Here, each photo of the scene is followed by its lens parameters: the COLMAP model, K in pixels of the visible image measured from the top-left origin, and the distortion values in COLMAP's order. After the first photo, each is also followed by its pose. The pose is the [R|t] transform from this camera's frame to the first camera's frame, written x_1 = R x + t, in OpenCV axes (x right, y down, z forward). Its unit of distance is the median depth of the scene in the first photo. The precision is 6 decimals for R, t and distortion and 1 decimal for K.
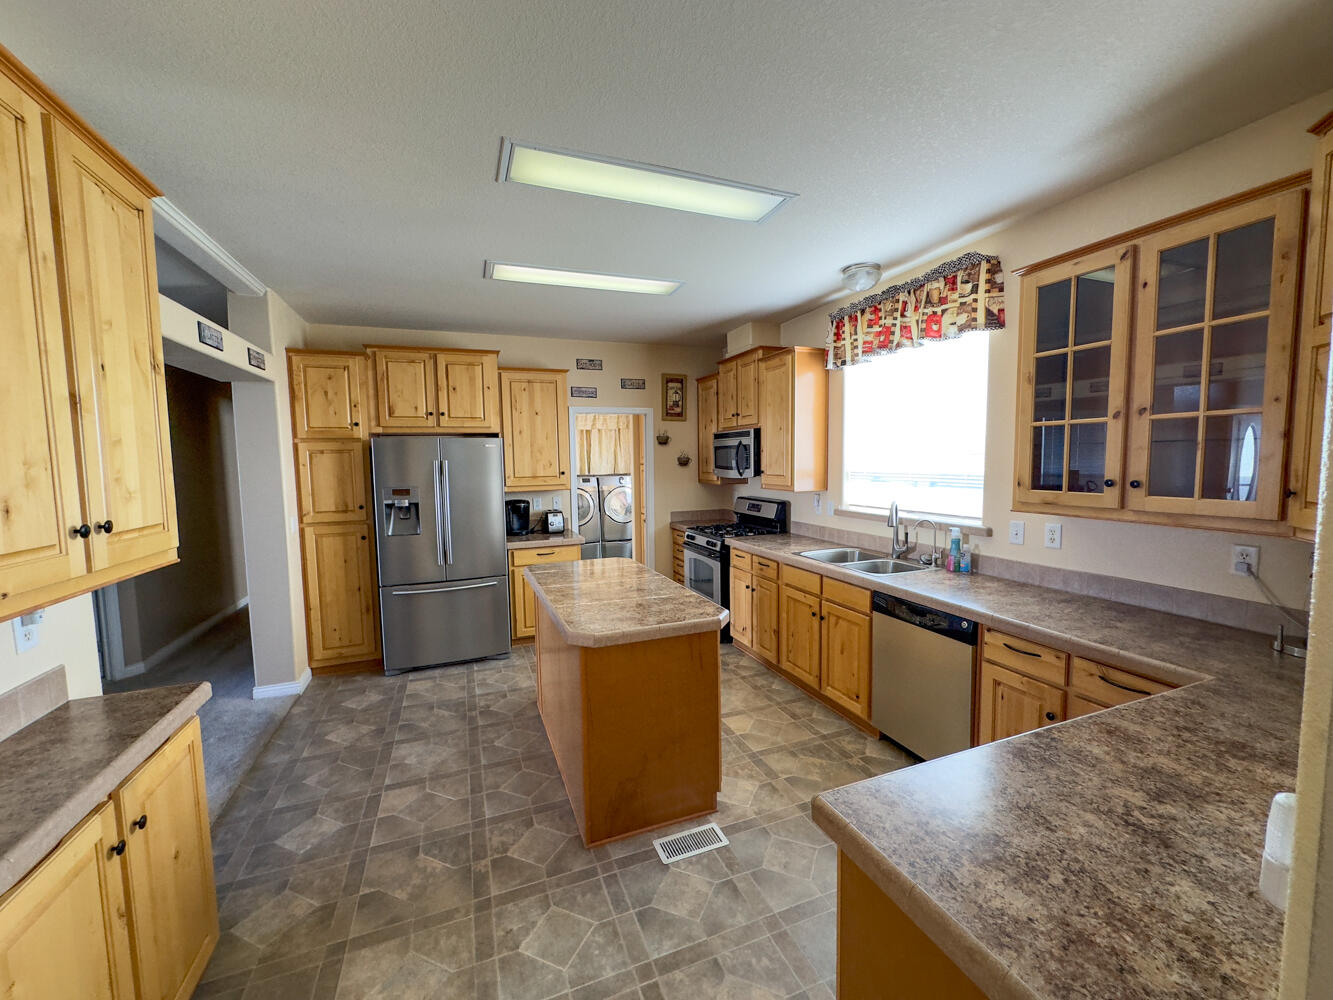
lens RADIAL K [[531.8, 0, 664.8], [0, 531.8, 500.5], [0, 0, 1]] dist [0.000763, 0.000025]
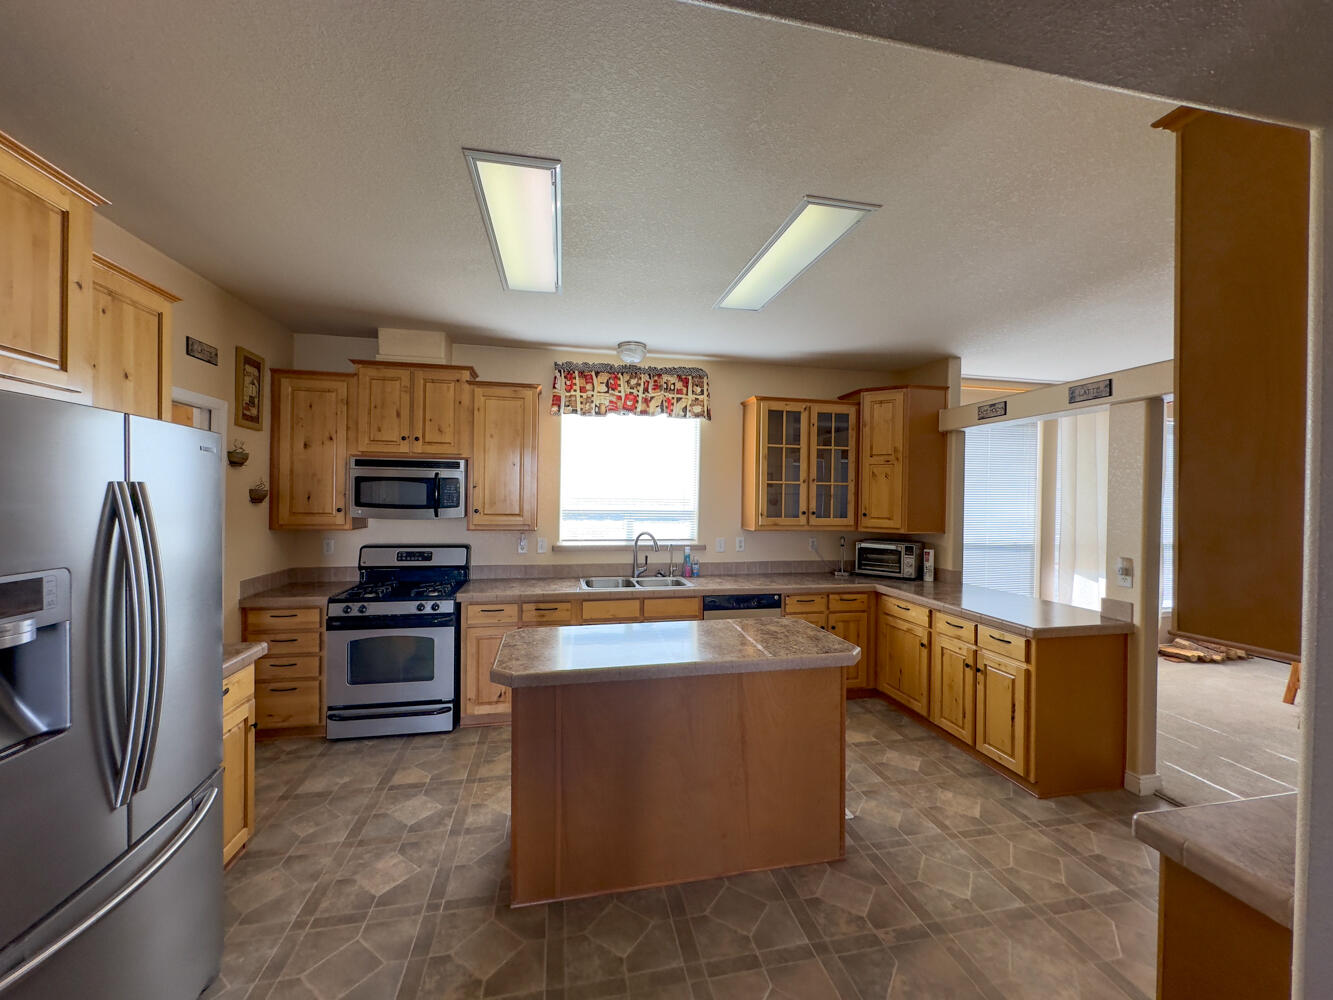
lens RADIAL K [[531.8, 0, 667.7], [0, 531.8, 500.6], [0, 0, 1]] dist [0.000763, 0.000025]
pose [[0.162061, 0.013081, 0.986694, -0.913348], [0.062893, 0.997742, -0.023558, -0.045141], [-0.984774, 0.065874, 0.160873, 0.812804]]
